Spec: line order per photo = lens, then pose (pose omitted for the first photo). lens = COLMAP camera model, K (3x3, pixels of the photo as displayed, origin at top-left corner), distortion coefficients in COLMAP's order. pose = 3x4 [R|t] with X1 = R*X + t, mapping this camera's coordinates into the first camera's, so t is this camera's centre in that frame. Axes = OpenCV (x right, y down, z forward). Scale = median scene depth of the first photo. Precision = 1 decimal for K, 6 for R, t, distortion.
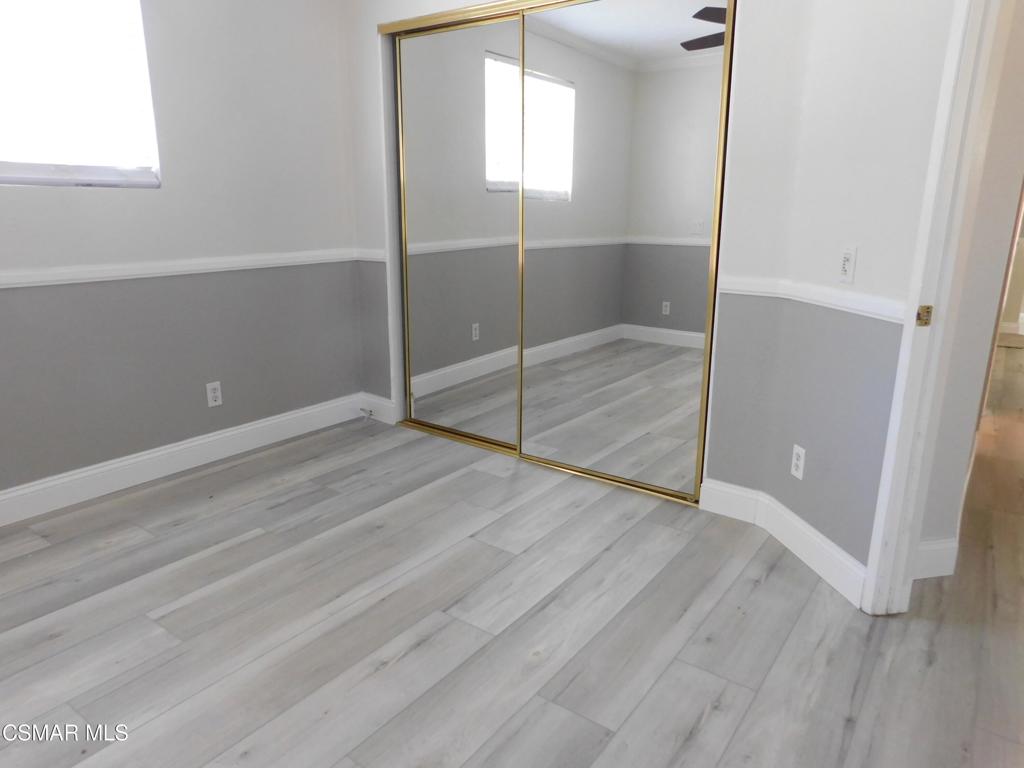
lens RADIAL K [[680.1, 0, 512.0], [0, 680.1, 384.0], [0, 0, 1]] dist [-0.063436, 0.054942]
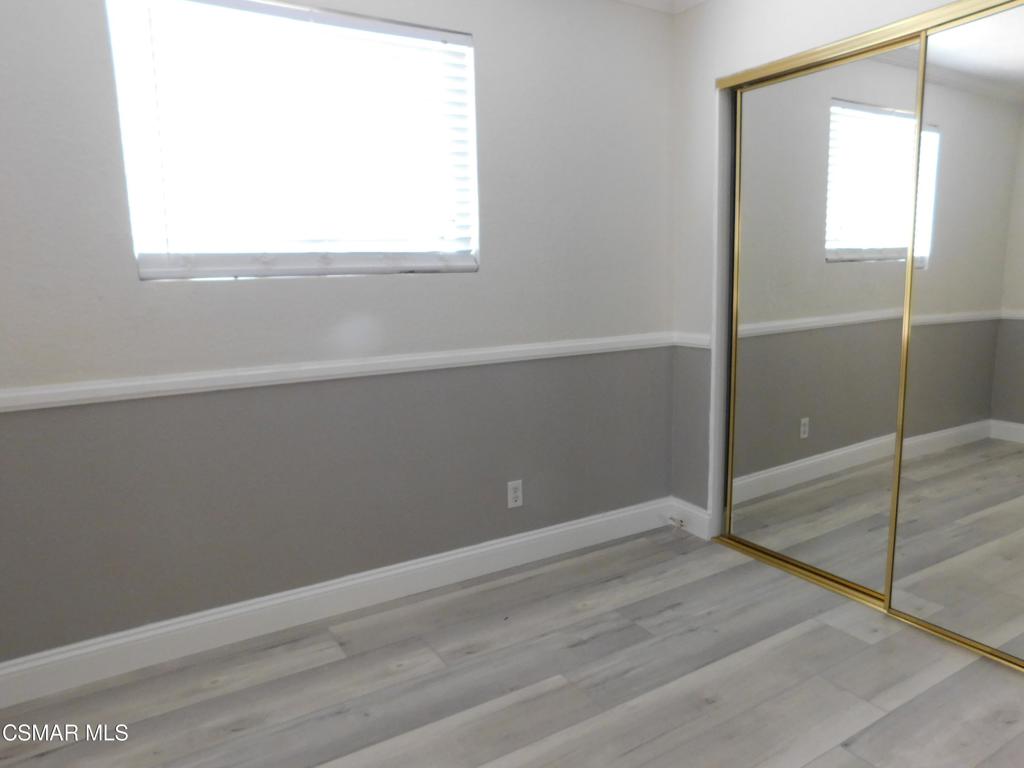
lens RADIAL K [[680.1, 0, 512.0], [0, 680.1, 384.0], [0, 0, 1]] dist [-0.063436, 0.054942]
pose [[0.922621, 0.033388, -0.384259, -0.097576], [-0.069273, 0.994391, -0.079923, -0.056194], [0.379436, 0.100357, 0.919759, 0.141513]]
